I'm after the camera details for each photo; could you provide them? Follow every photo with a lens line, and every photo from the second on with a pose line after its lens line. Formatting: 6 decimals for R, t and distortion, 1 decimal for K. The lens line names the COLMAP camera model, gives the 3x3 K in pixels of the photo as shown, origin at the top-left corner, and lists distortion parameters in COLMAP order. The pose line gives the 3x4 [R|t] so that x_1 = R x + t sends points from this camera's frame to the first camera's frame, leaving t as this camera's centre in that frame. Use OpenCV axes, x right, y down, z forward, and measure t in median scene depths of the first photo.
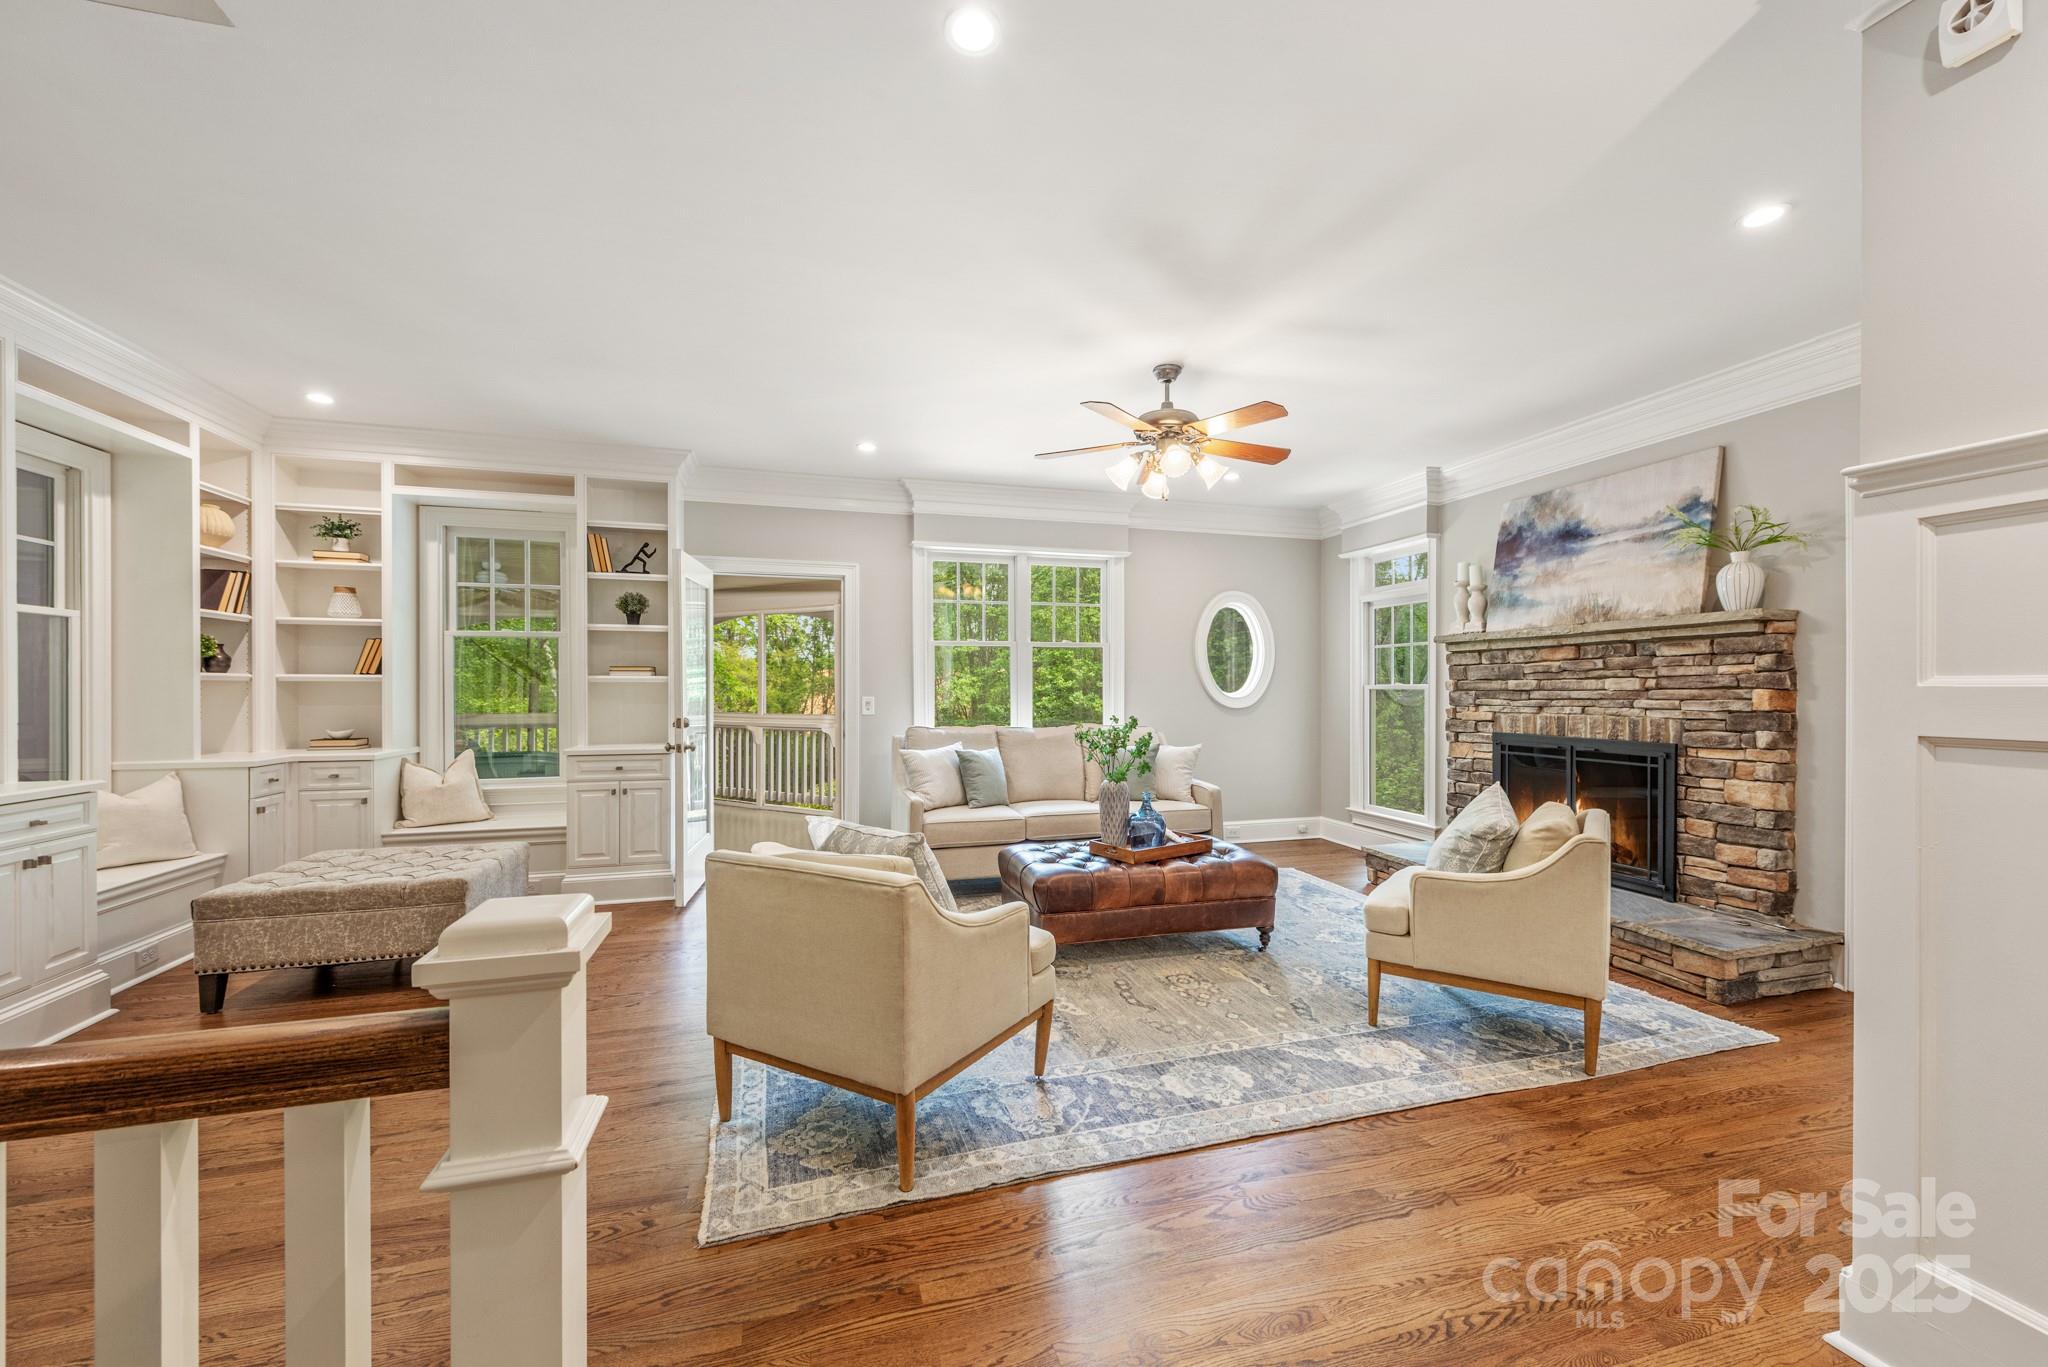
lens RADIAL K [[787.8, 0, 1024.9], [0, 787.8, 692.4], [0, 0, 1]] dist [-0.001705, -0.000120]
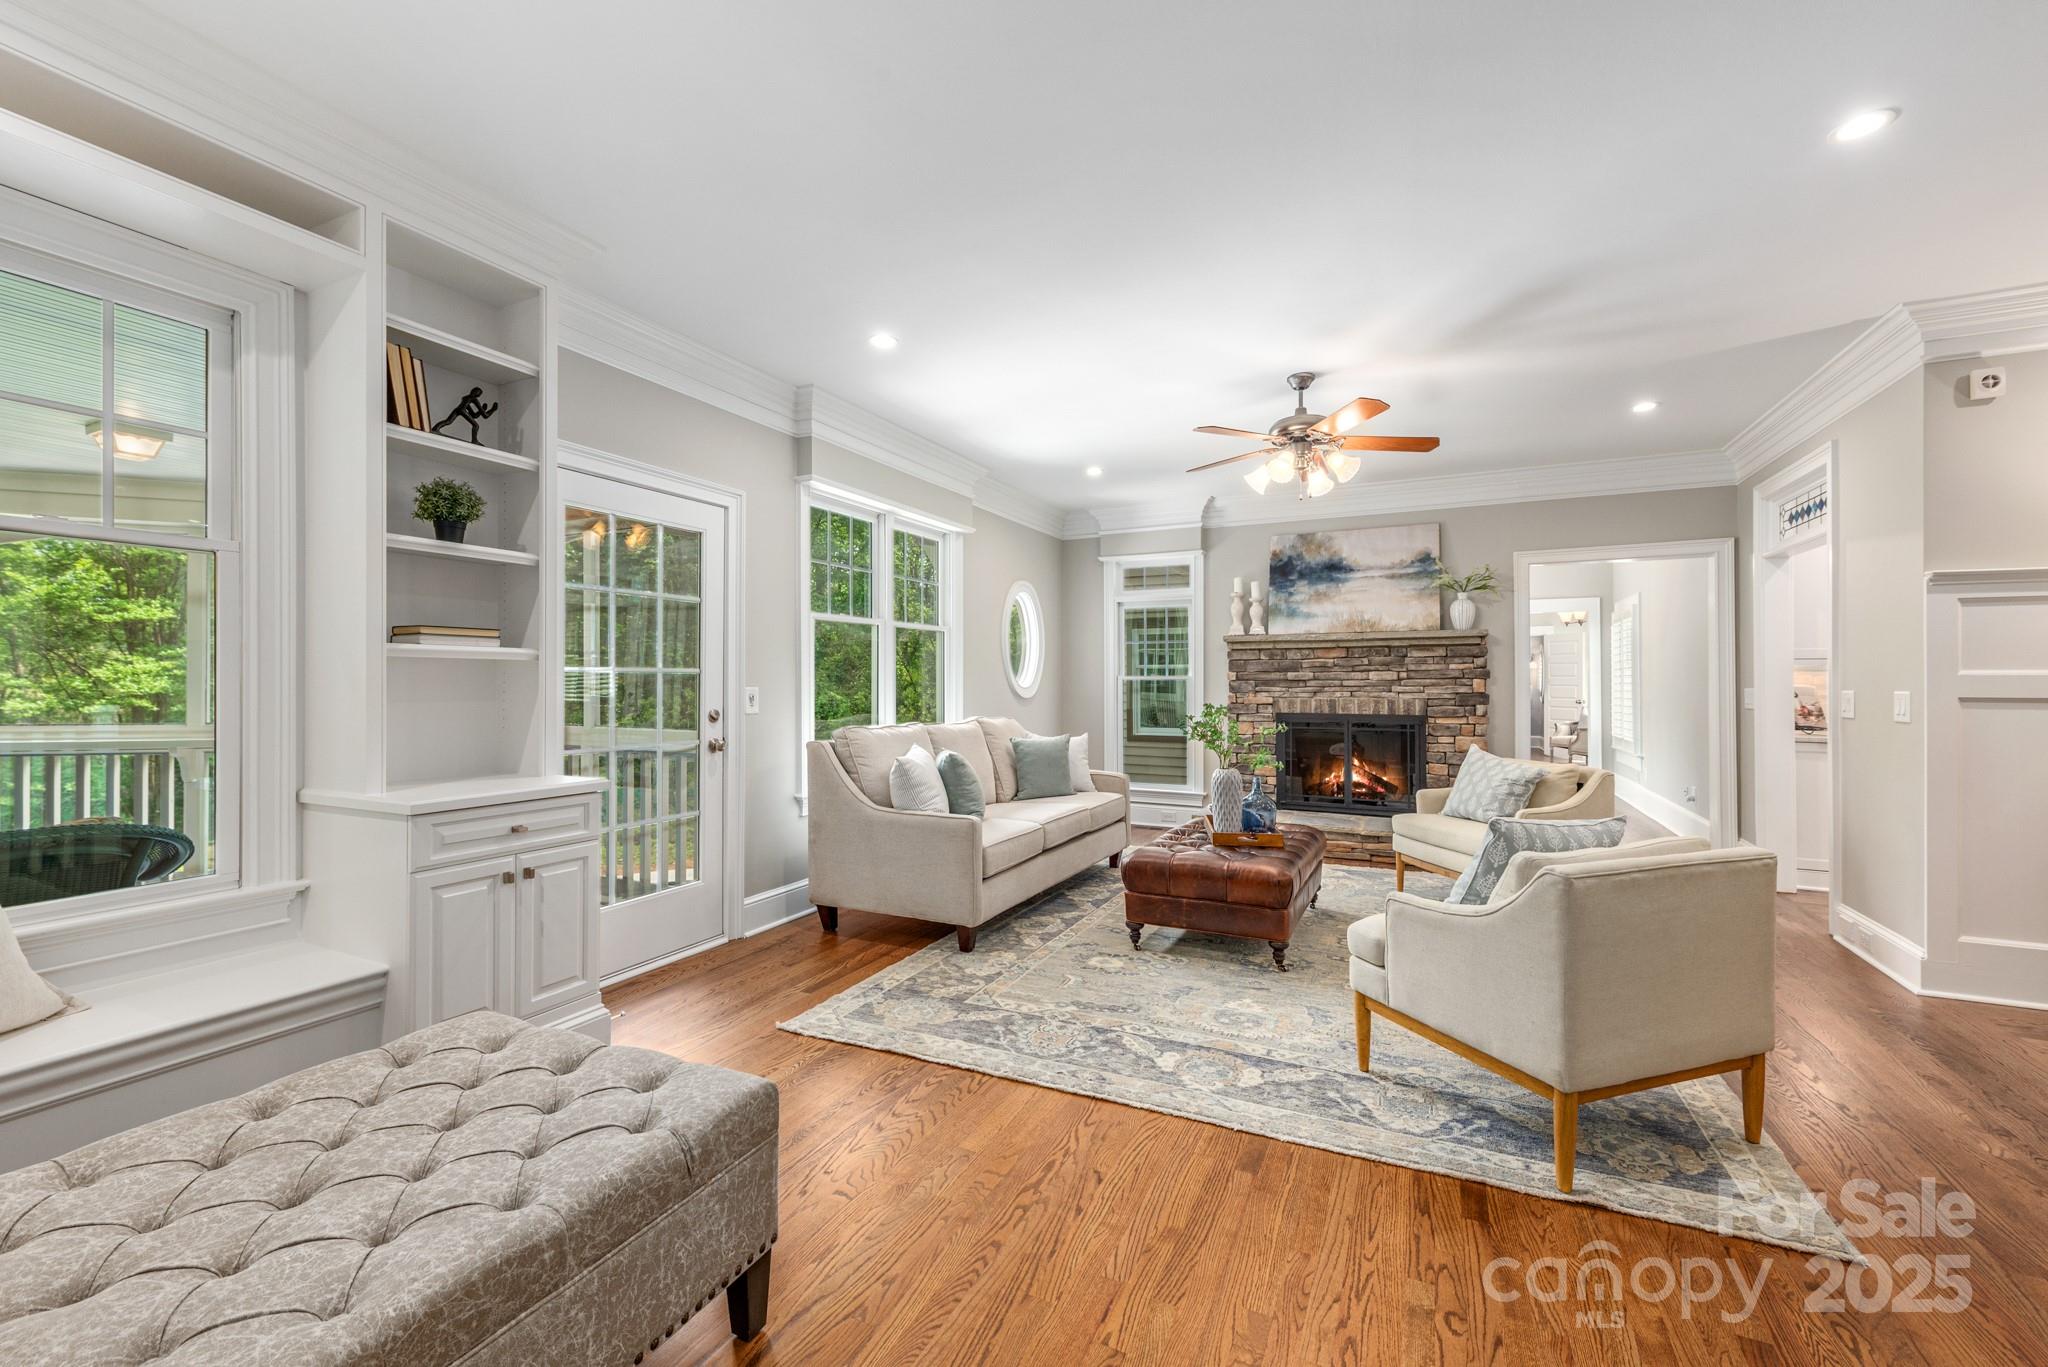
lens RADIAL K [[815.3, 0, 1024.0], [0, 815.3, 683.5], [0, 0, 1]] dist [0.001266, 0.000069]
pose [[0.673132, 0.000720, 0.739522, -0.706931], [0.001203, 0.999997, -0.002068, 0.005570], [-0.739521, 0.002282, 0.673130, 0.425753]]
